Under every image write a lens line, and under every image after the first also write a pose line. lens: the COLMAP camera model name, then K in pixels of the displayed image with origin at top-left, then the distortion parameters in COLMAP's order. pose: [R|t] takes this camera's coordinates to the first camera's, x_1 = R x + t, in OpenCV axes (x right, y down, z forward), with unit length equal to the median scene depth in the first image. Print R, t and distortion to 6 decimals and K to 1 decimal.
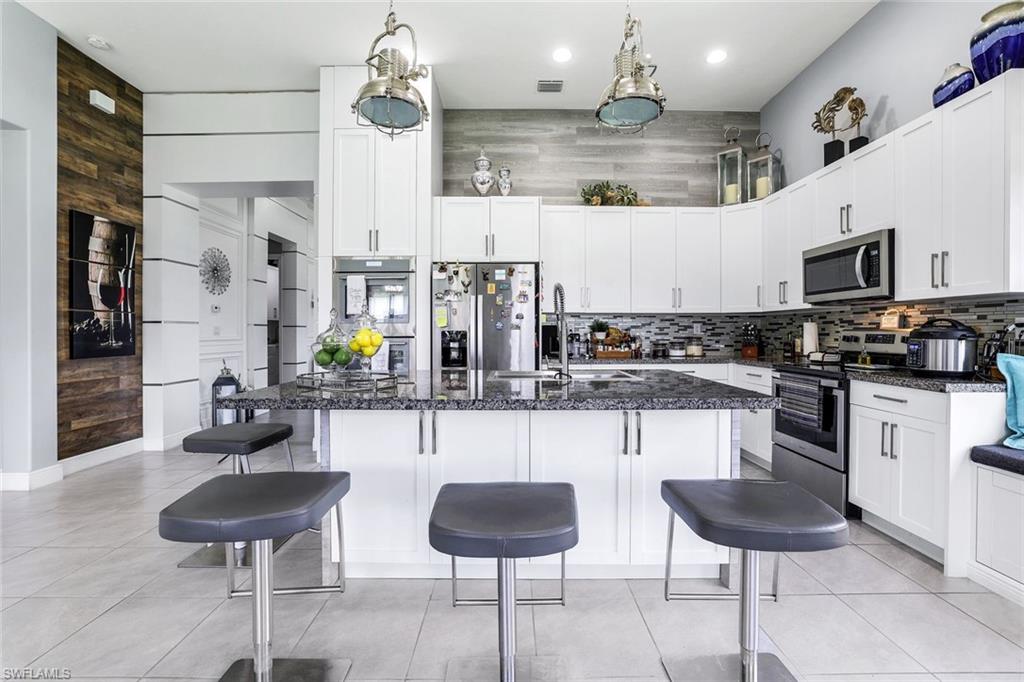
lens RADIAL K [[443.8, 0, 517.3], [0, 443.8, 334.6], [0, 0, 1]] dist [-0.015644, 0.009935]
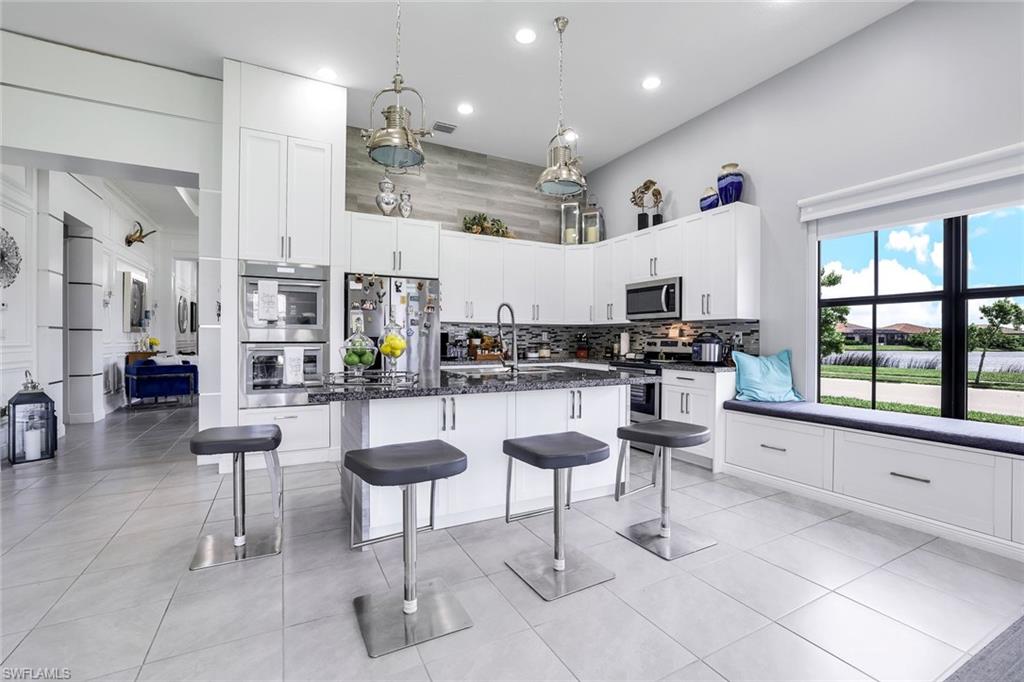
lens RADIAL K [[443.8, 0, 511.9], [0, 443.8, 341.7], [0, 0, 1]] dist [-0.015644, 0.009935]
pose [[0.892926, 0.001351, 0.450202, -0.322593], [-0.002034, 0.999997, 0.001033, 0.001460], [-0.450199, -0.001838, 0.892926, -0.137577]]
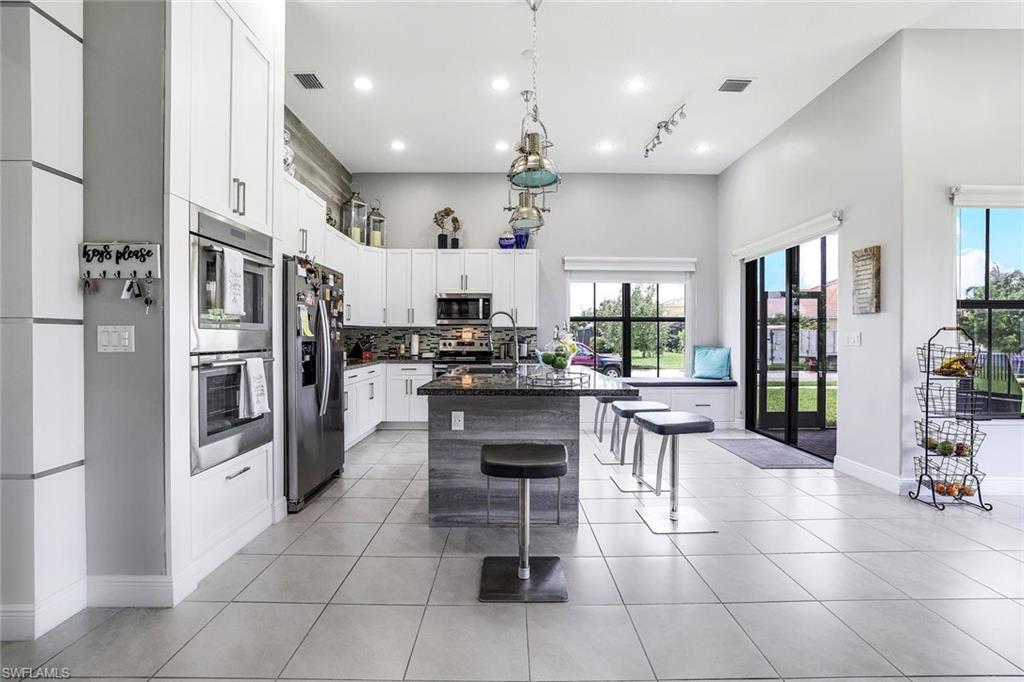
lens RADIAL K [[443.8, 0, 516.2], [0, 443.8, 341.5], [0, 0, 1]] dist [-0.015644, 0.009935]
pose [[0.015211, -0.008686, 0.999847, -0.942499], [0.003697, 0.999956, 0.008631, -0.014585], [-0.999877, 0.003565, 0.015242, 0.587411]]
